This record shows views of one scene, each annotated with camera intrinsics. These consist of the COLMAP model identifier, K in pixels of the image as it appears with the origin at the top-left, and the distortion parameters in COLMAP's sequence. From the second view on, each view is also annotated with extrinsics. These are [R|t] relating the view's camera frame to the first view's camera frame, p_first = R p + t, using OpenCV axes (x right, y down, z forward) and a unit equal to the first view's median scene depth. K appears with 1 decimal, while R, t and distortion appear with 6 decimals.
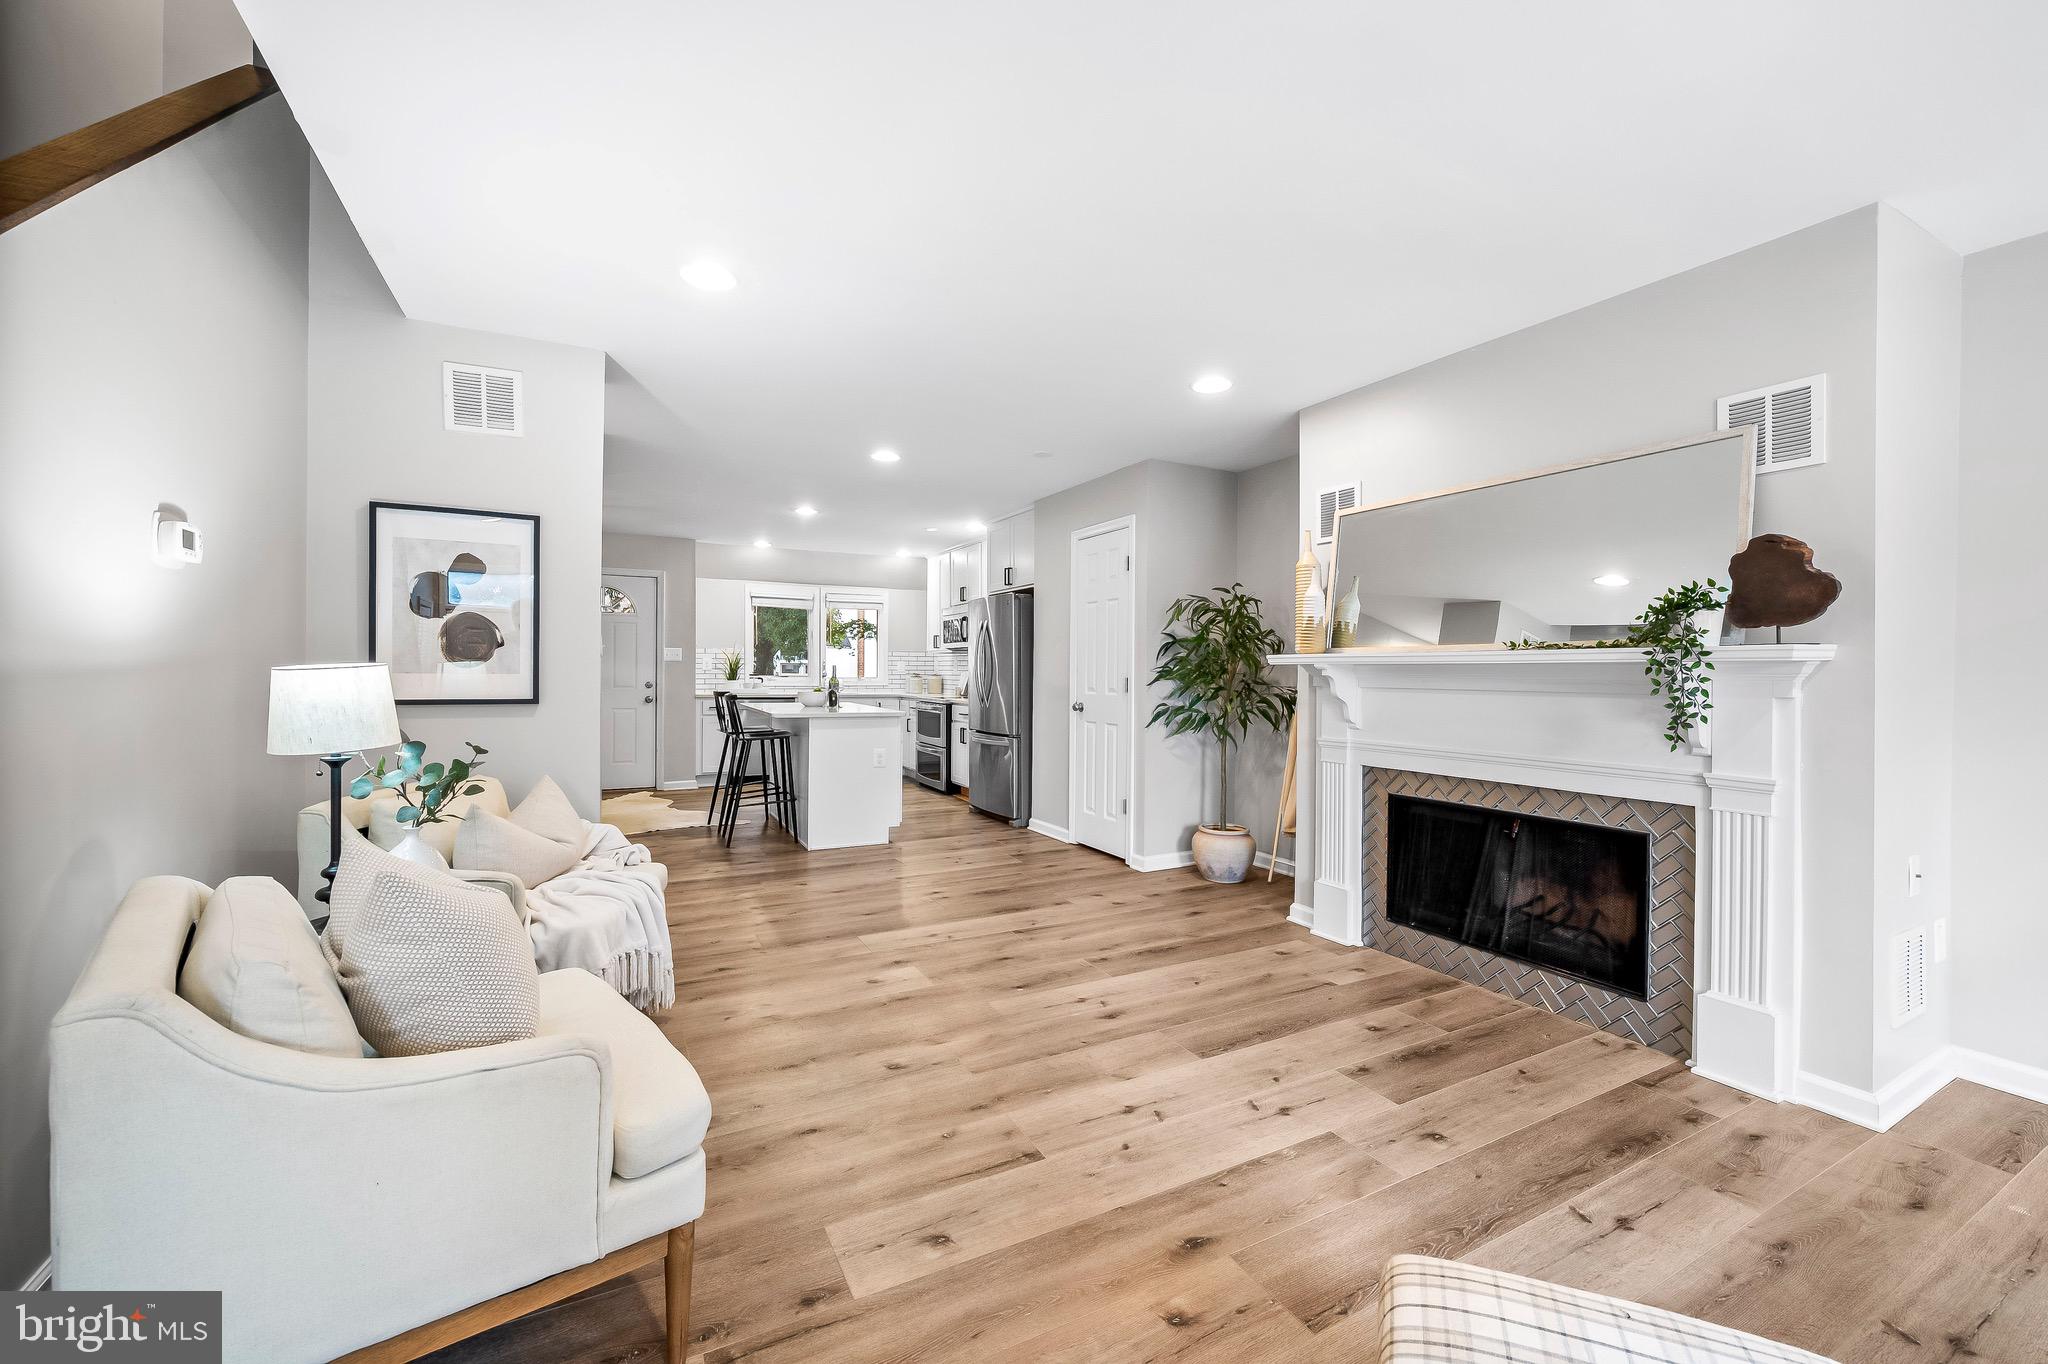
lens RADIAL K [[808.1, 0, 1027.9], [0, 808.1, 679.1], [0, 0, 1]] dist [-0.010978, -0.000221]
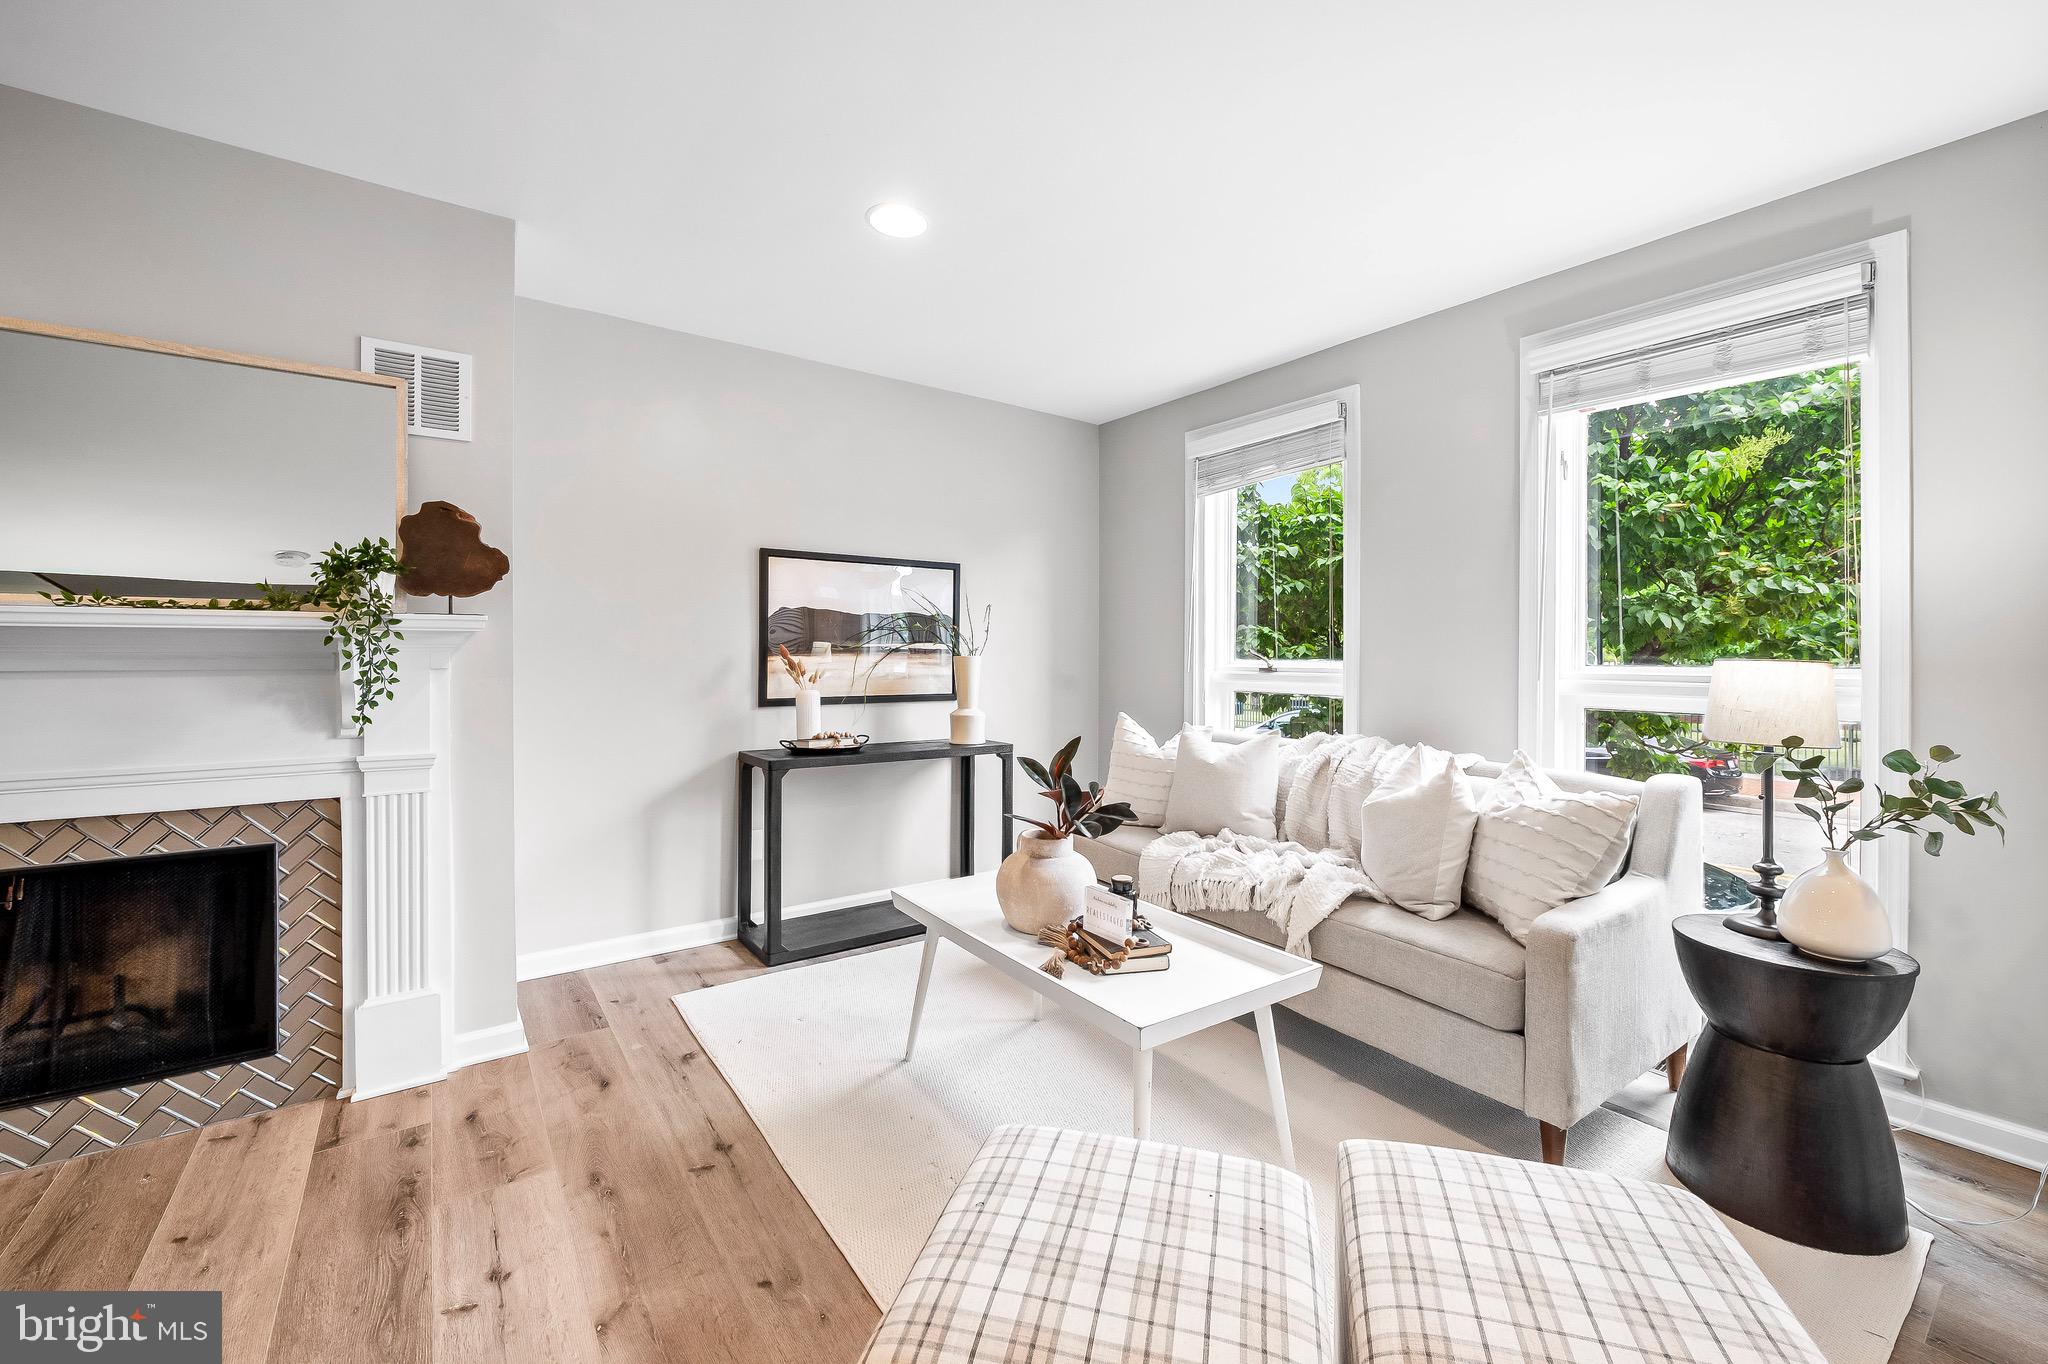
lens RADIAL K [[820.4, 0, 1036.9], [0, 820.4, 654.3], [0, 0, 1]] dist [-0.008275, -0.000223]
pose [[-0.148950, -0.010210, 0.988792, -0.150388], [0.003368, 0.999936, 0.010832, -0.002690], [-0.988839, 0.004944, -0.148906, 0.391669]]
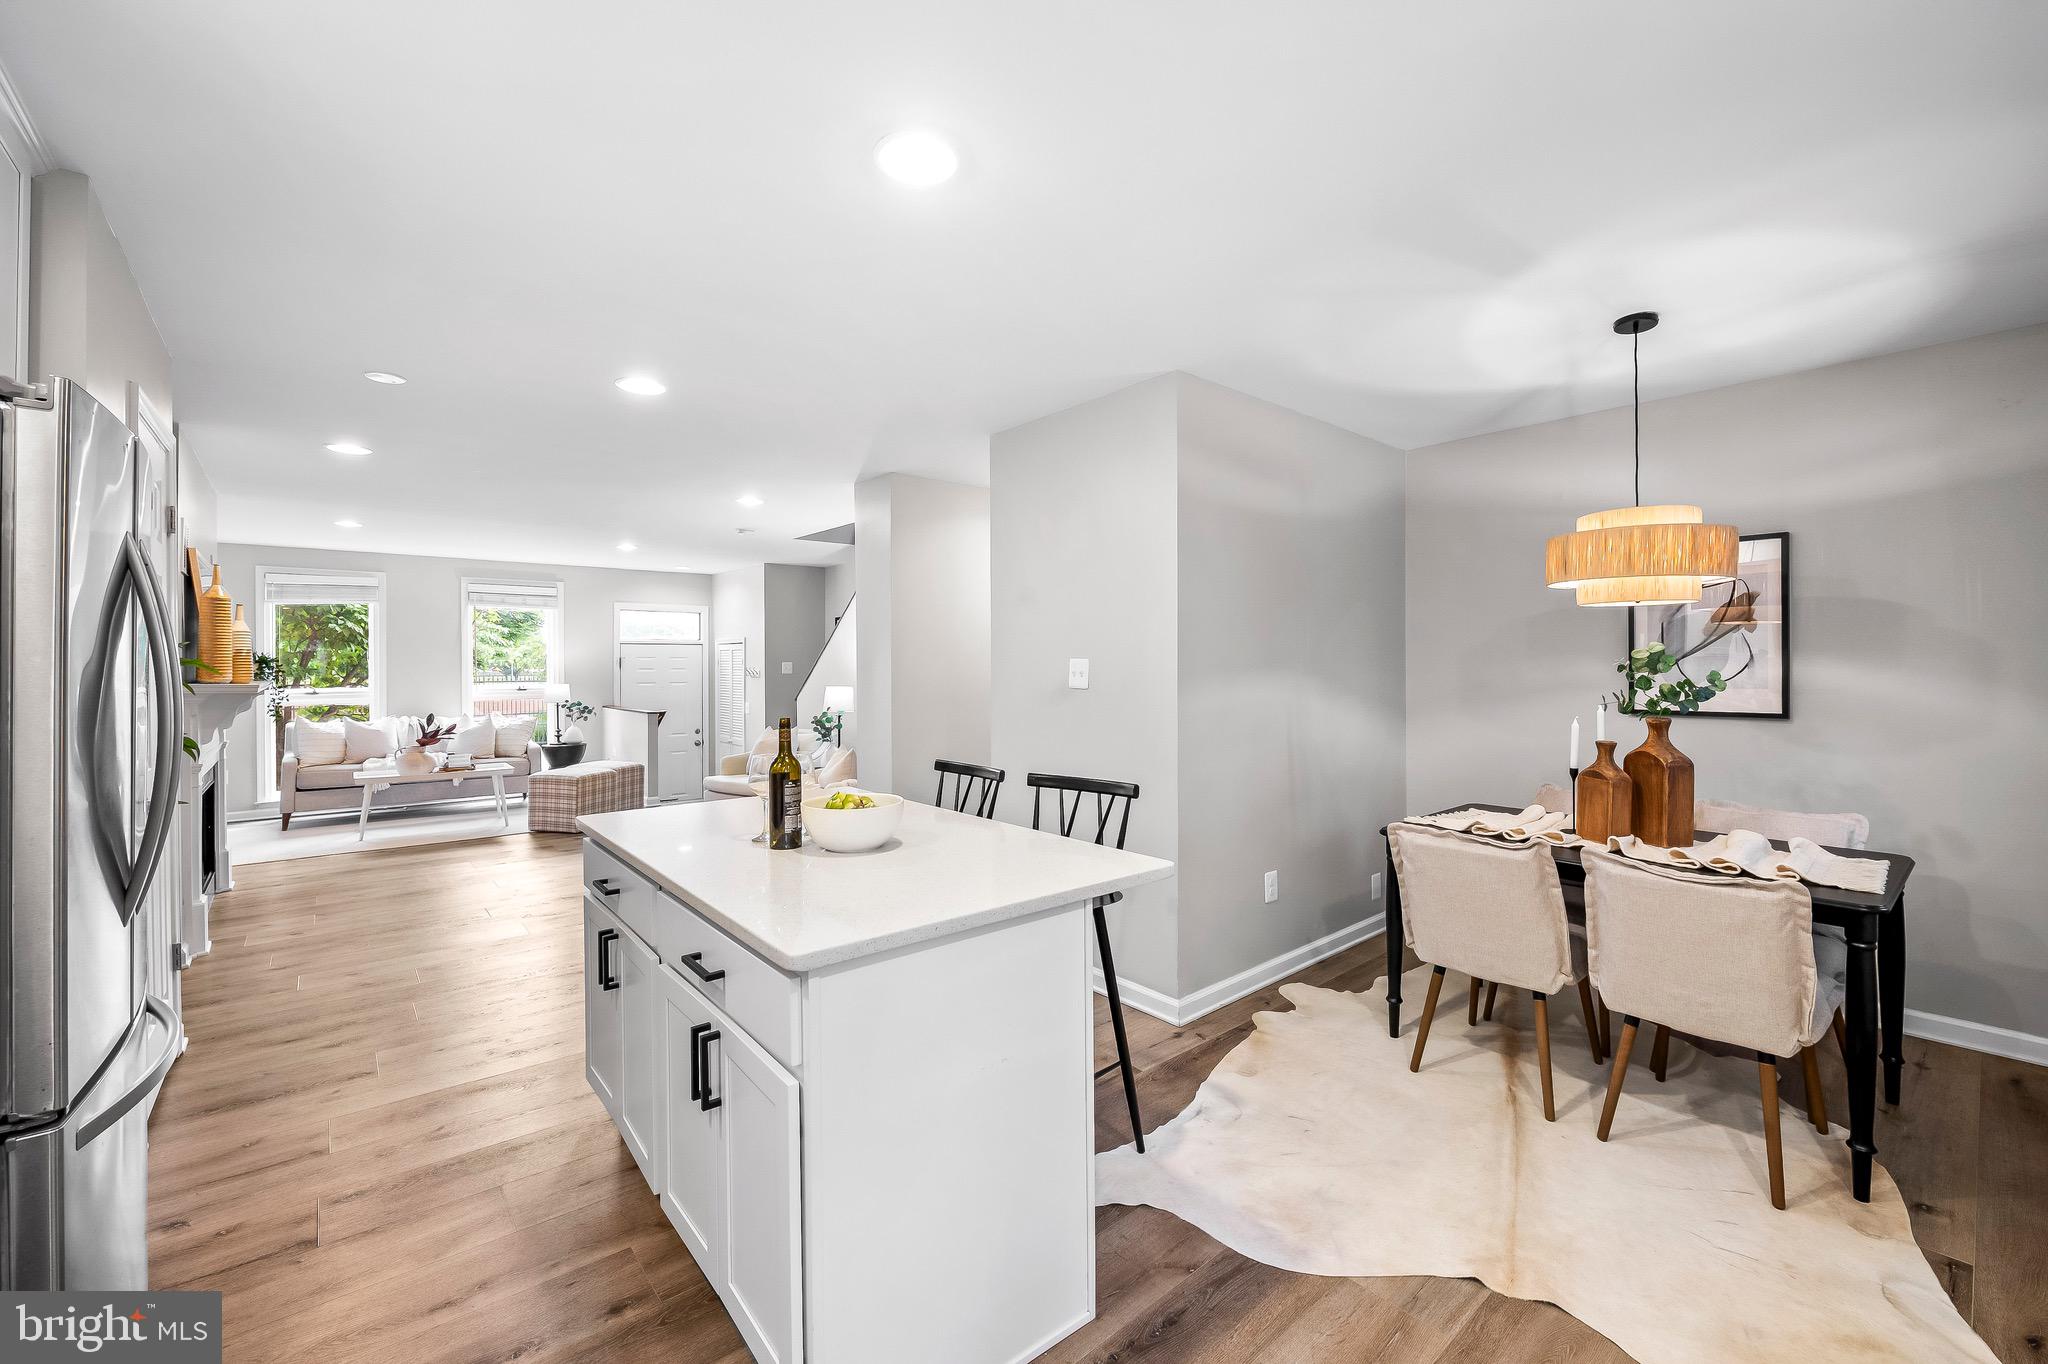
lens RADIAL K [[823.3, 0, 1035.3], [0, 823.3, 668.6], [0, 0, 1]] dist [-0.000097, -0.010857]
pose [[-0.973323, -0.005253, -0.229377, -0.663167], [-0.007979, 0.999908, 0.010958, -0.106265], [0.229298, 0.012496, -0.973276, 3.435152]]
